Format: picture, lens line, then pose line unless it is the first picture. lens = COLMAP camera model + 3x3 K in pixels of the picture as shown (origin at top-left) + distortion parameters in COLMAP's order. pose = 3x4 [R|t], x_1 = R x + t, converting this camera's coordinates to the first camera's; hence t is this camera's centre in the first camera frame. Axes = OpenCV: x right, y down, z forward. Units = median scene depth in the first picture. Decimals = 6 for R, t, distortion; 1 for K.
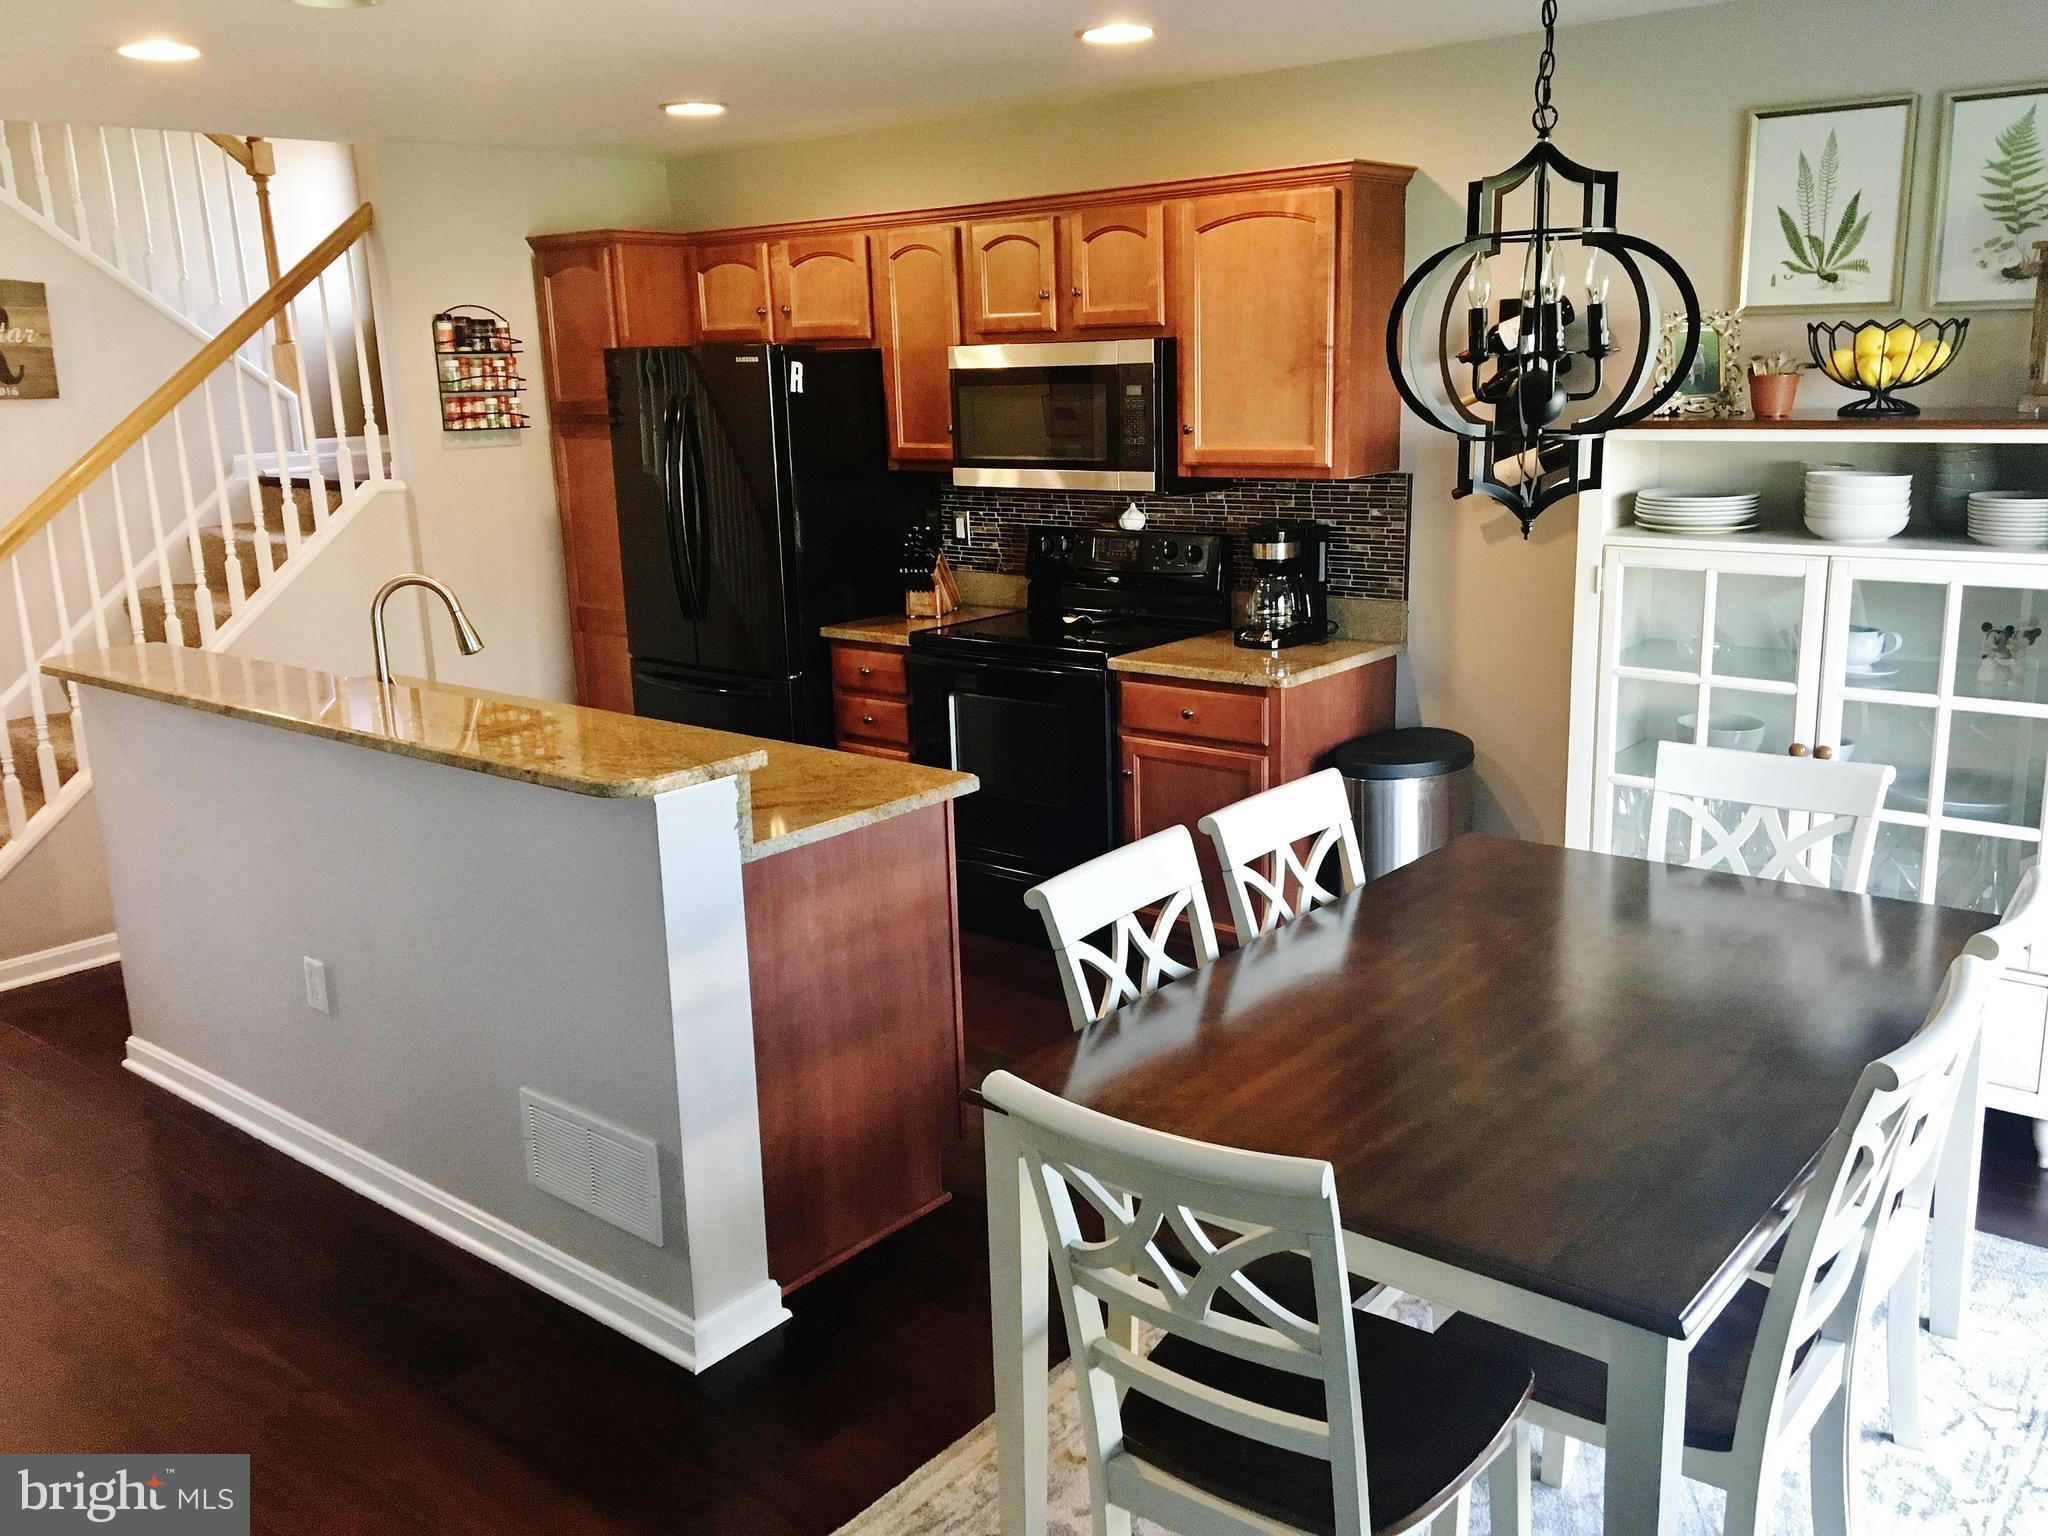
lens RADIAL K [[1742.2, 0, 1024.0], [0, 1742.2, 768.0], [0, 0, 1]] dist [0.116896, -0.174005]
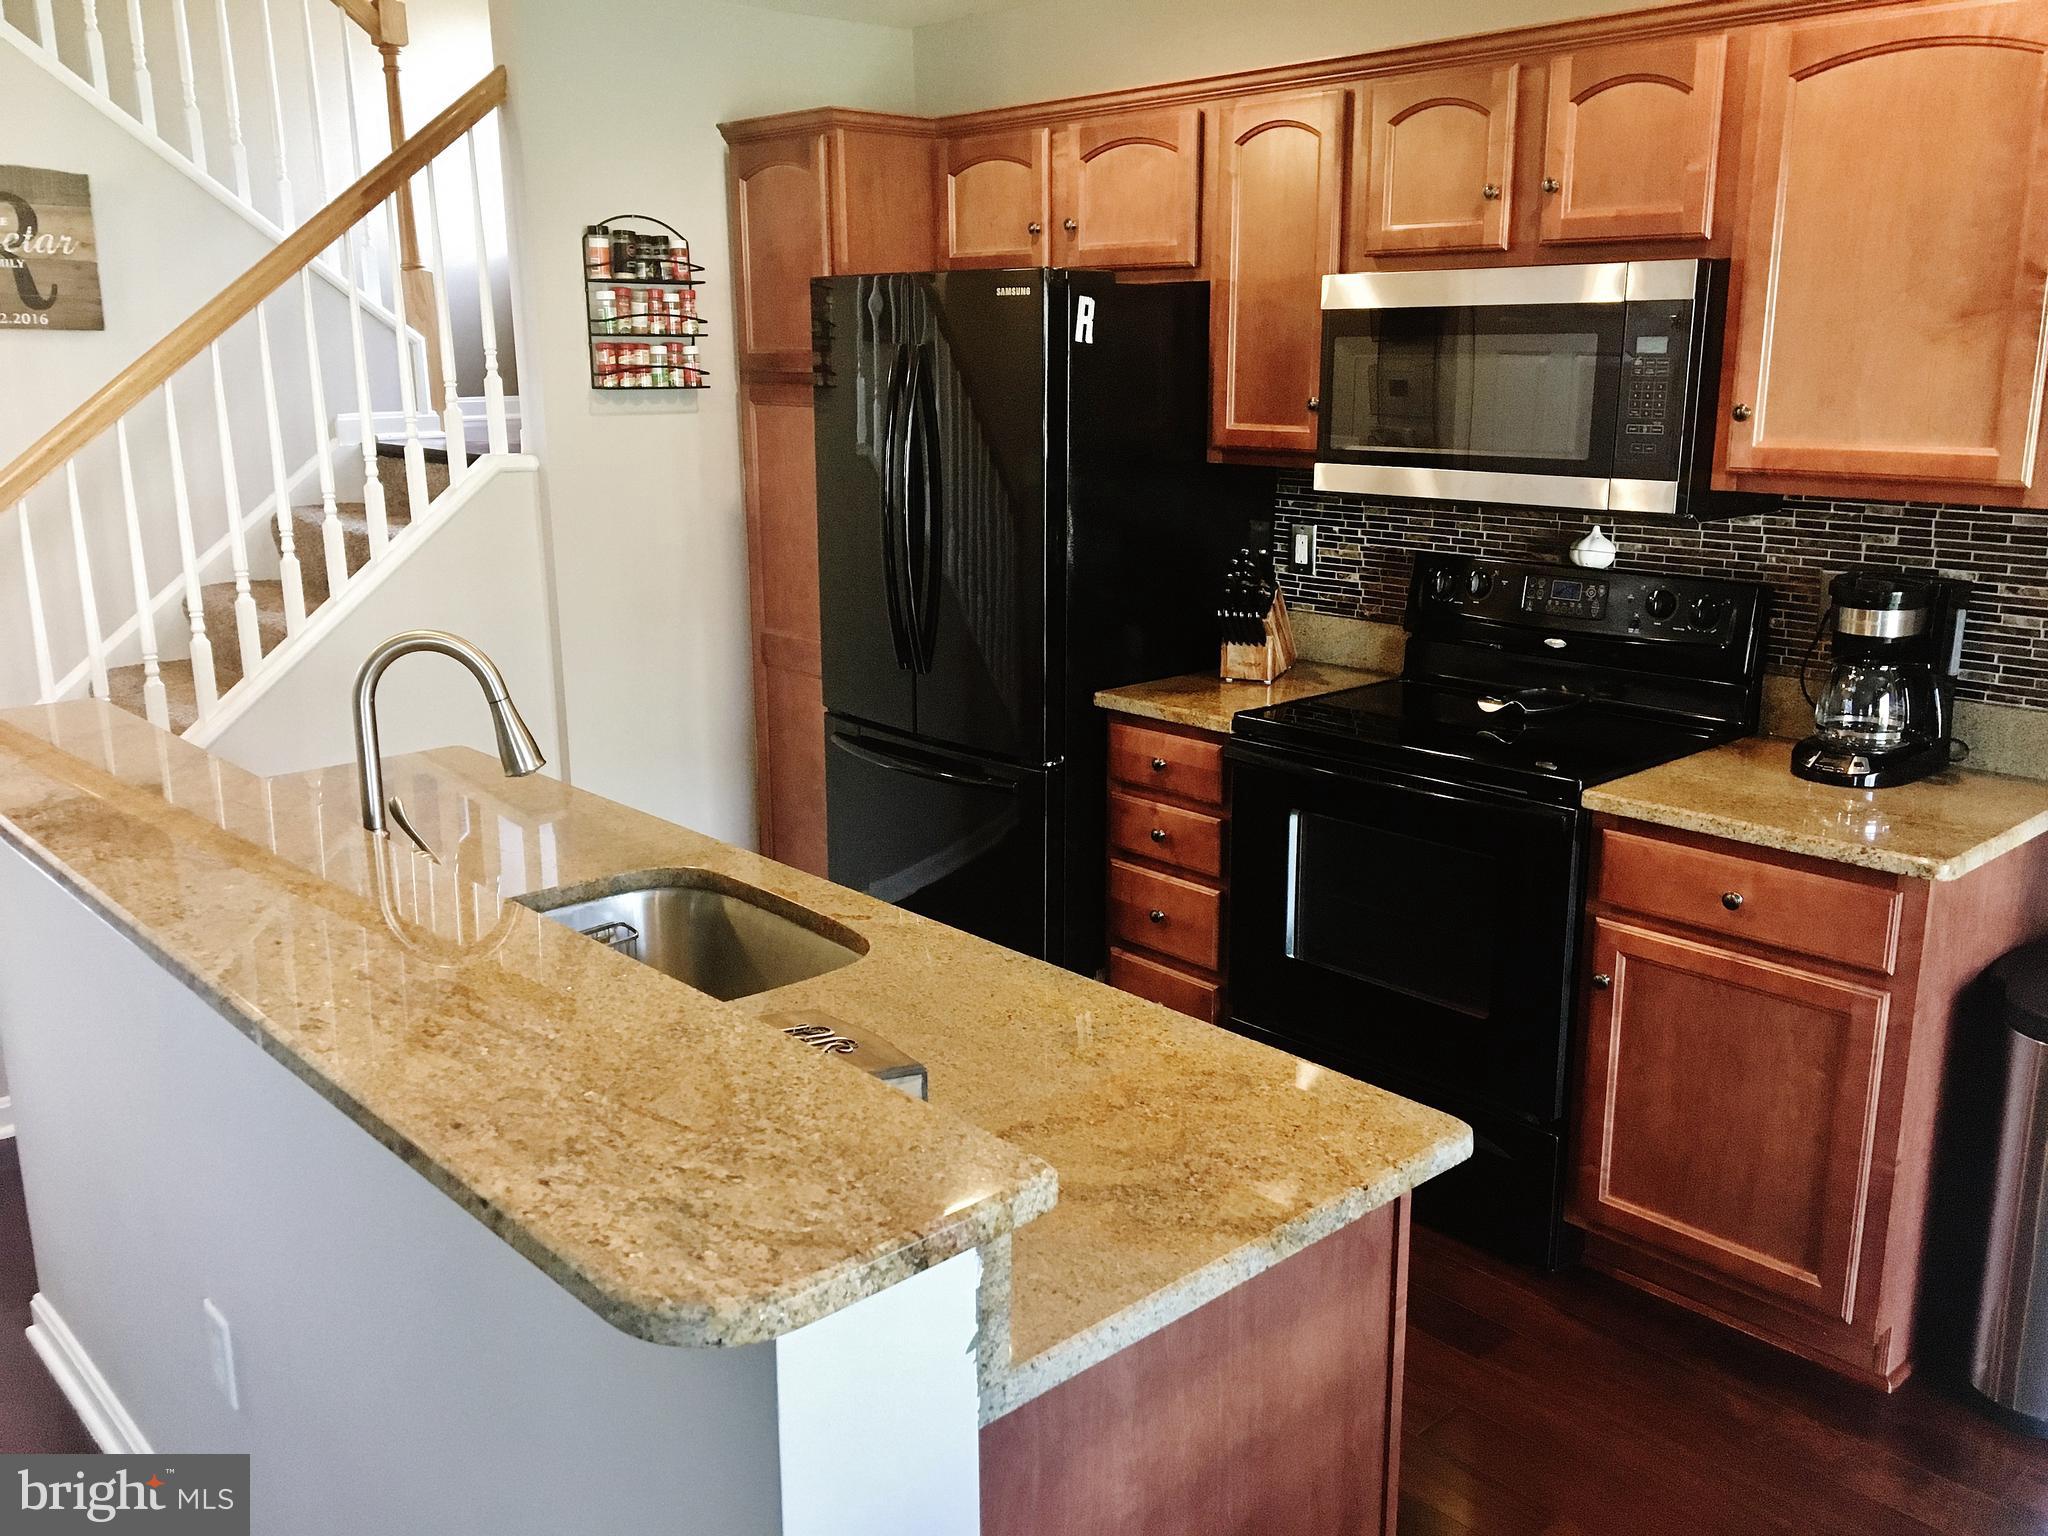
lens RADIAL K [[1732.9, 0, 1018.1], [0, 1732.9, 769.6], [0, 0, 1]] dist [0.096377, -0.140764]
pose [[0.990682, 0.056466, -0.123943, -0.060004], [-0.054774, 0.998354, 0.017019, -0.059276], [0.124699, -0.010071, 0.992143, 0.322410]]
